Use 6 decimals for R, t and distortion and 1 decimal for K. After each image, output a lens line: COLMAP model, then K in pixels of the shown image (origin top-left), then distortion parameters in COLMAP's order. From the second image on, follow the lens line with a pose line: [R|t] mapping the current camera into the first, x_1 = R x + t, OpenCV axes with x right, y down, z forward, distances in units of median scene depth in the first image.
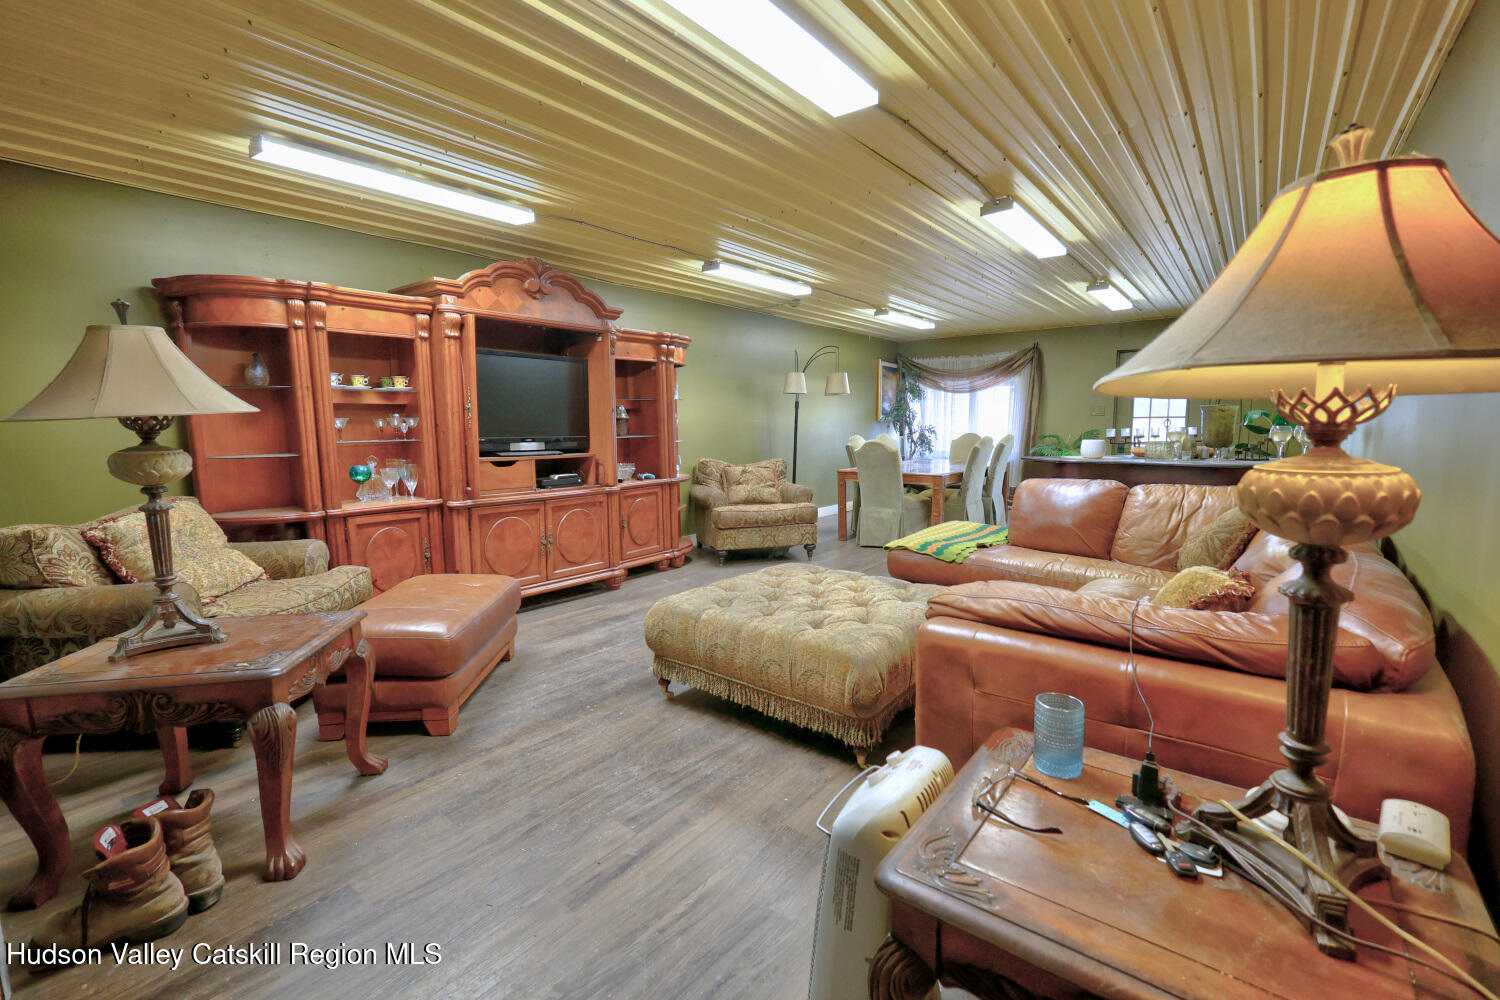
lens RADIAL K [[653.2, 0, 752.7], [0, 653.2, 496.3], [0, 0, 1]] dist [0.010514, -0.000705]
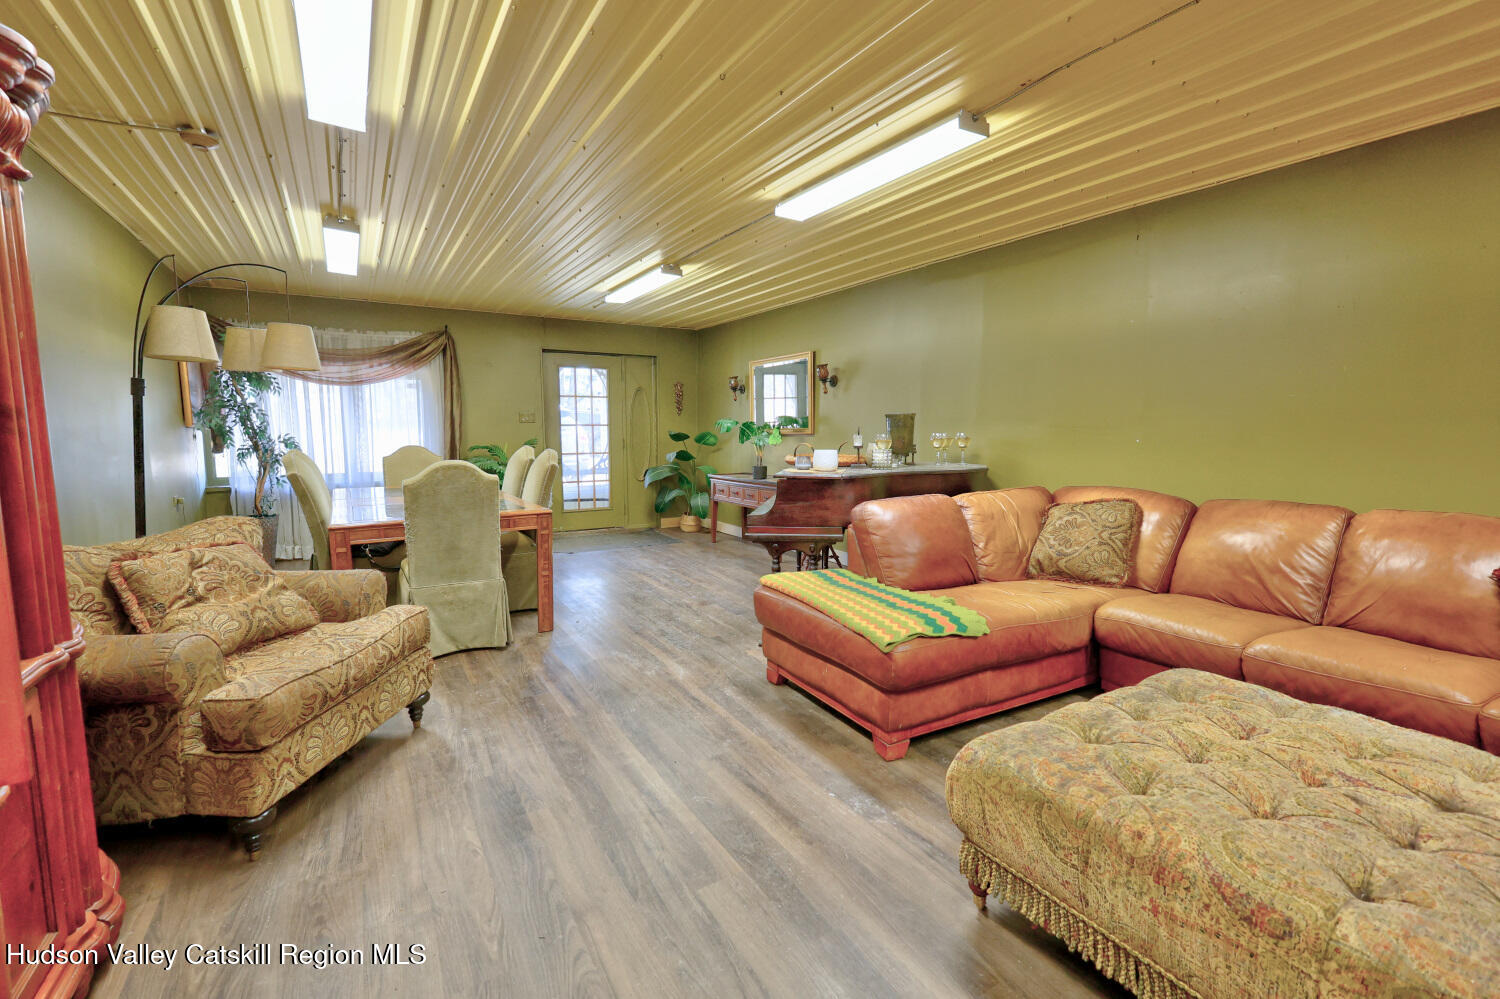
lens RADIAL K [[653.2, 0, 754.1], [0, 653.2, 494.7], [0, 0, 1]] dist [0.010514, -0.000705]
pose [[0.351545, -0.088974, 0.931933, -0.305338], [0.104348, 0.992994, 0.055442, -0.081551], [-0.930338, 0.077755, 0.358366, 0.754120]]
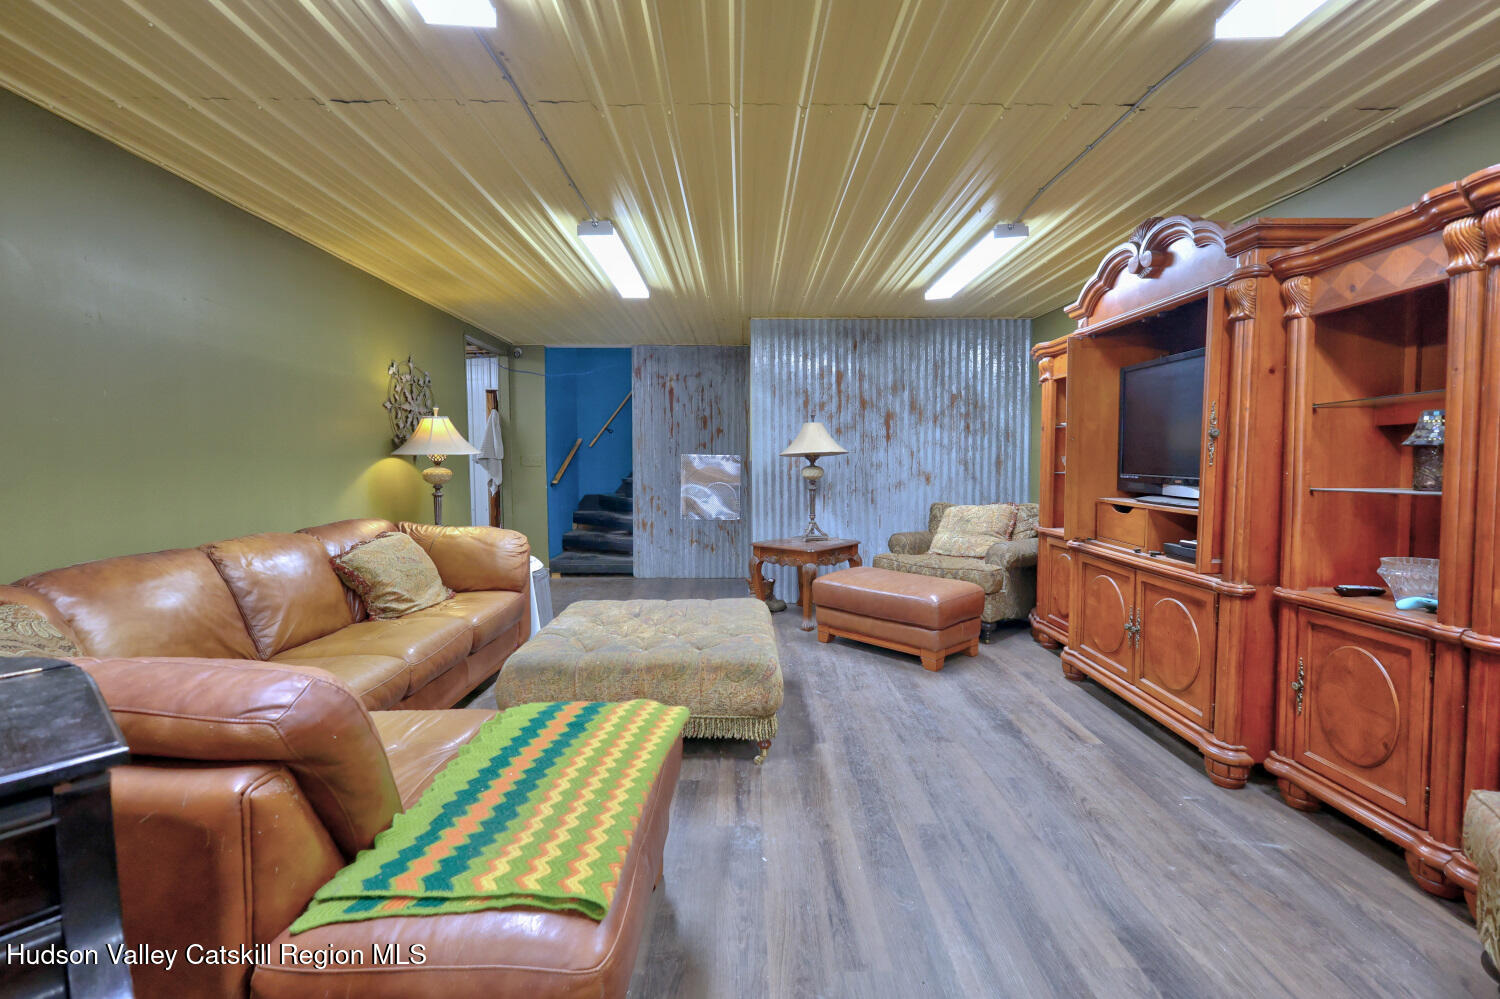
lens RADIAL K [[653.2, 0, 752.0], [0, 653.2, 489.8], [0, 0, 1]] dist [0.010514, -0.000705]
pose [[-0.775157, 0.039228, -0.630549, 0.398805], [-0.064096, 0.988037, 0.140264, -0.136349], [0.628508, 0.149142, -0.763370, 1.173603]]
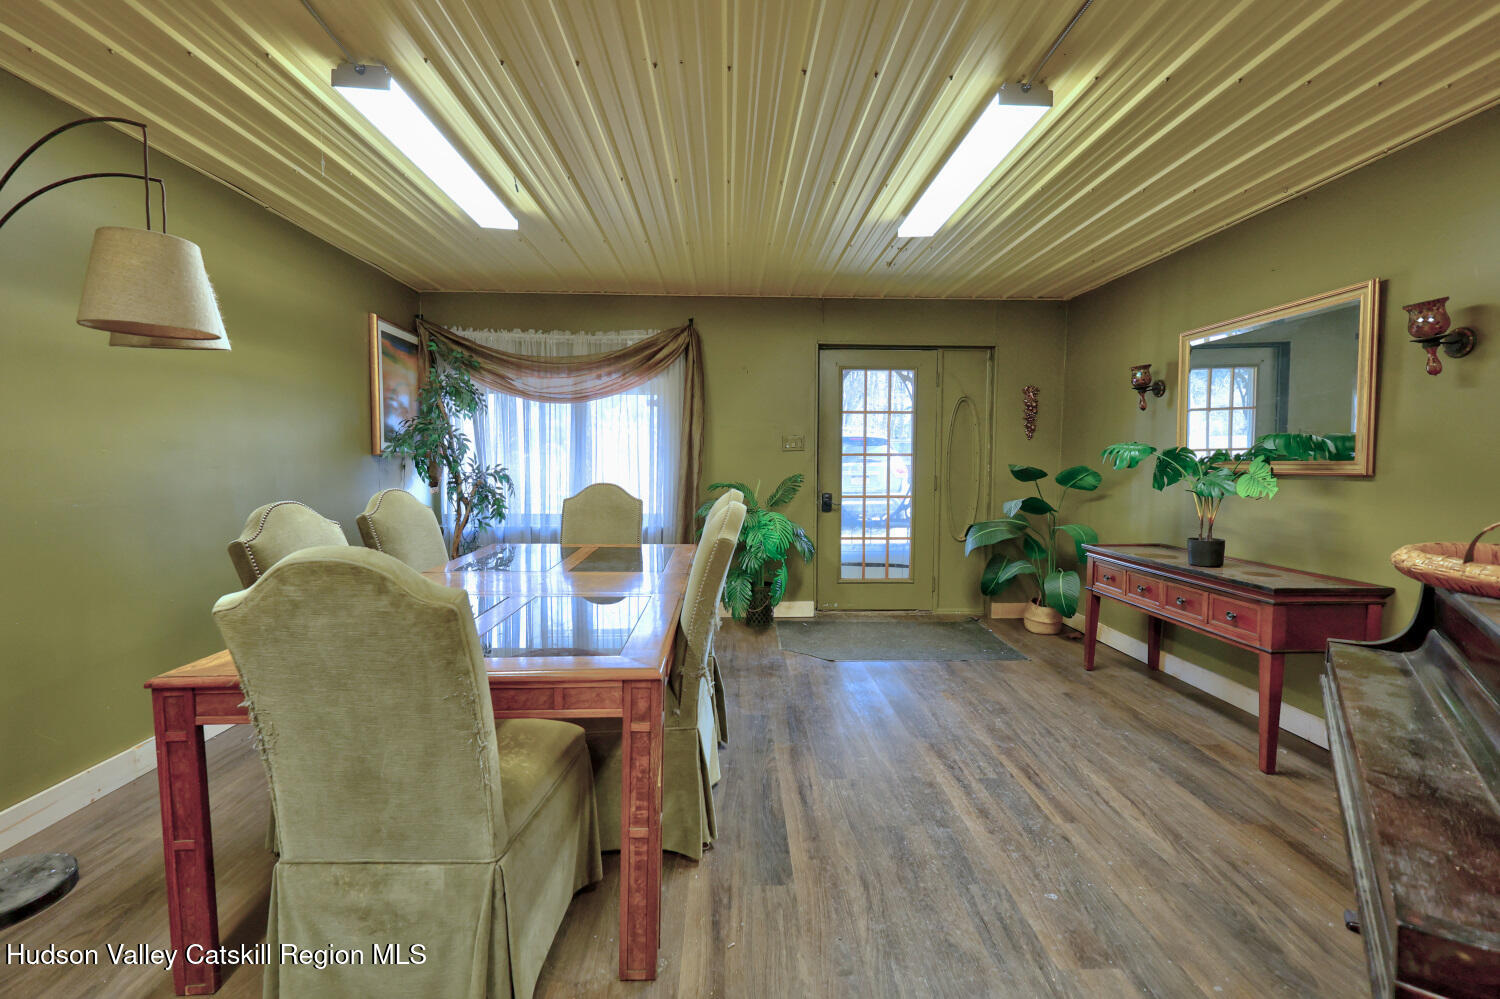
lens RADIAL K [[653.2, 0, 751.6], [0, 653.2, 493.0], [0, 0, 1]] dist [0.010514, -0.000705]
pose [[0.767065, -0.024660, 0.641095, 0.206458], [0.063421, 0.997281, -0.037522, -0.114872], [-0.638427, 0.069441, 0.766544, 1.012375]]
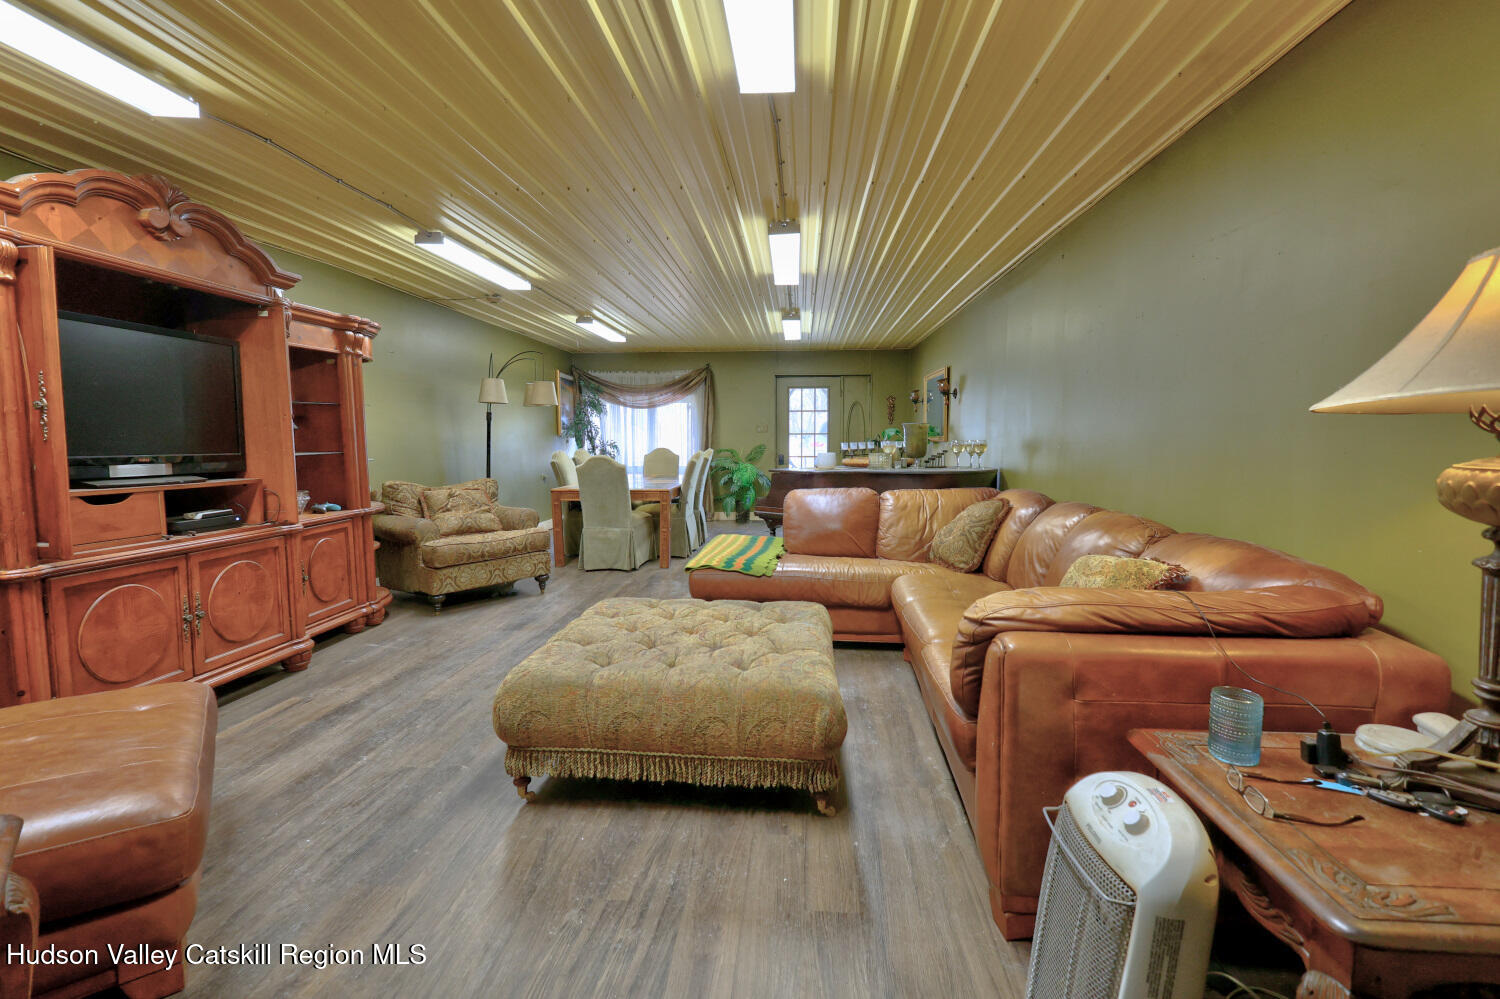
lens RADIAL K [[653.2, 0, 753.5], [0, 653.2, 493.4], [0, 0, 1]] dist [0.010514, -0.000705]
pose [[0.832364, -0.043037, 0.552556, -0.194448], [0.059026, 0.998194, -0.011169, -0.011209], [-0.551078, 0.041912, 0.833401, 0.137445]]
